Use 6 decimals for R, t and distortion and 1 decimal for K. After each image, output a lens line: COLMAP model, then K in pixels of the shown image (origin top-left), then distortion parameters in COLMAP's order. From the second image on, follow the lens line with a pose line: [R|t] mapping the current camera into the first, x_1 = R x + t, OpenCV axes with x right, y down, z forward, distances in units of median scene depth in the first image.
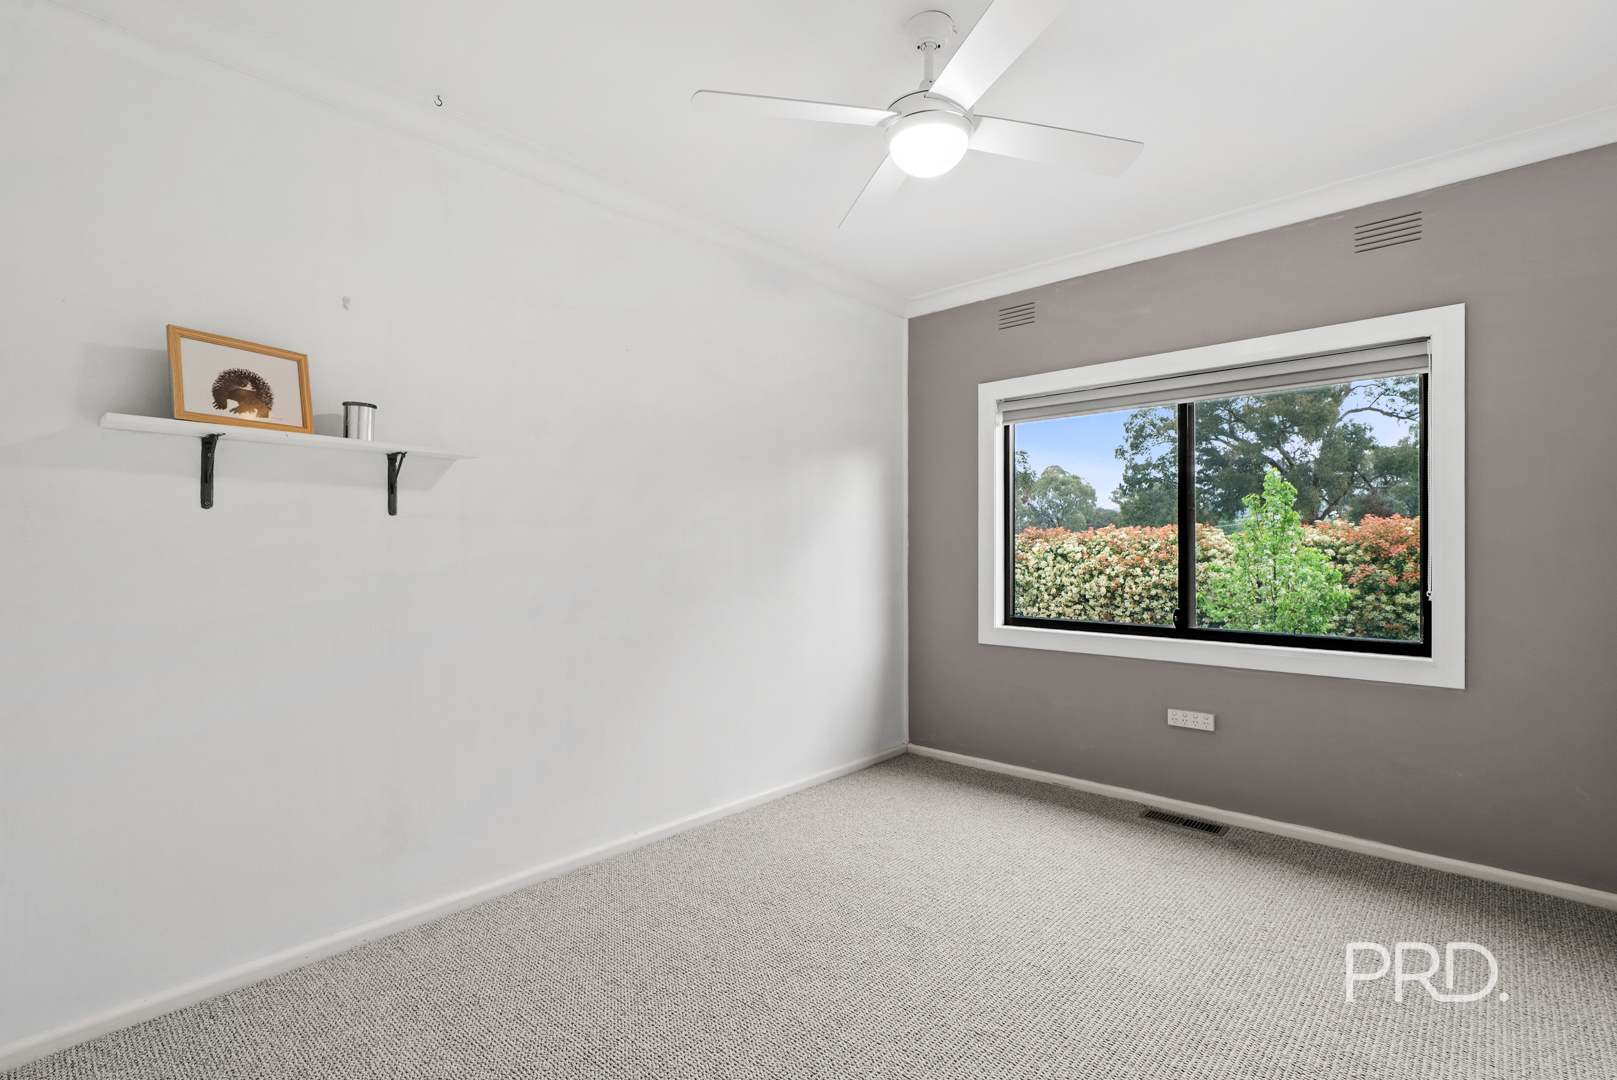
lens RADIAL K [[726.6, 0, 802.4], [0, 726.6, 545.0], [0, 0, 1]] dist [0.000728, 0.000504]
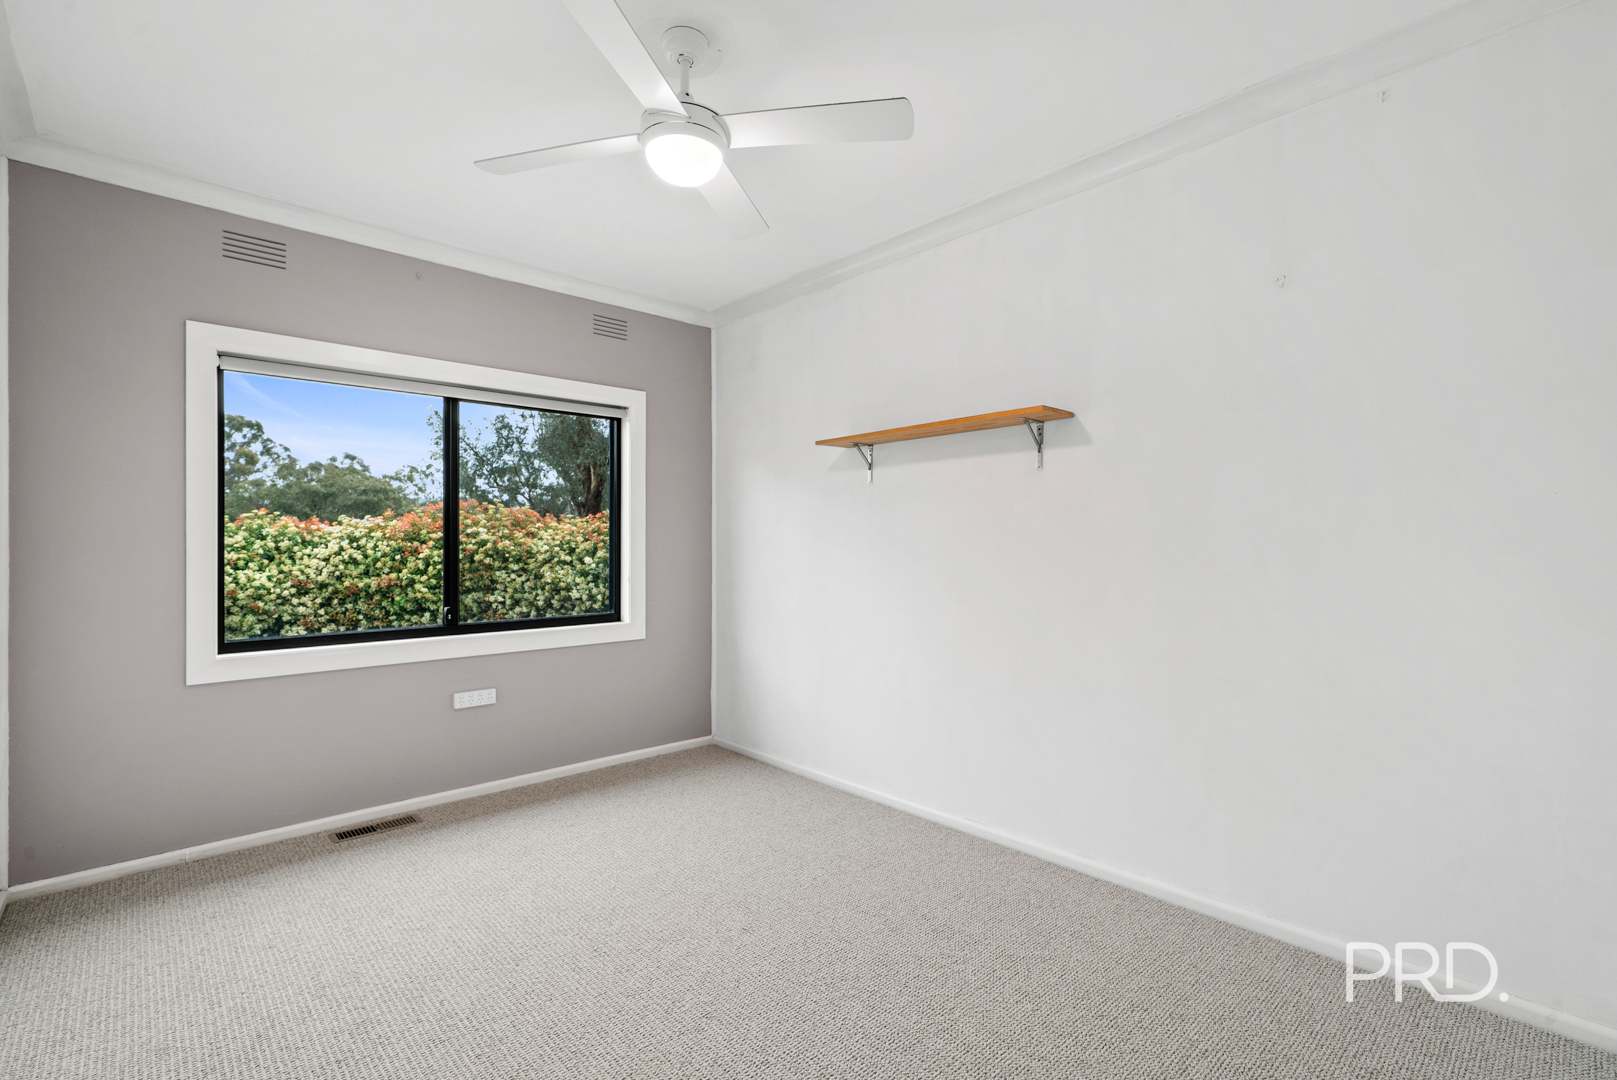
lens RADIAL K [[726.6, 0, 802.3], [0, 726.6, 540.4], [0, 0, 1]] dist [0.000728, 0.000504]
pose [[0.099608, 0.006288, 0.995007, -0.448675], [0.000277, 0.999980, -0.006347, -0.001356], [-0.995027, 0.000908, 0.099604, 0.372404]]
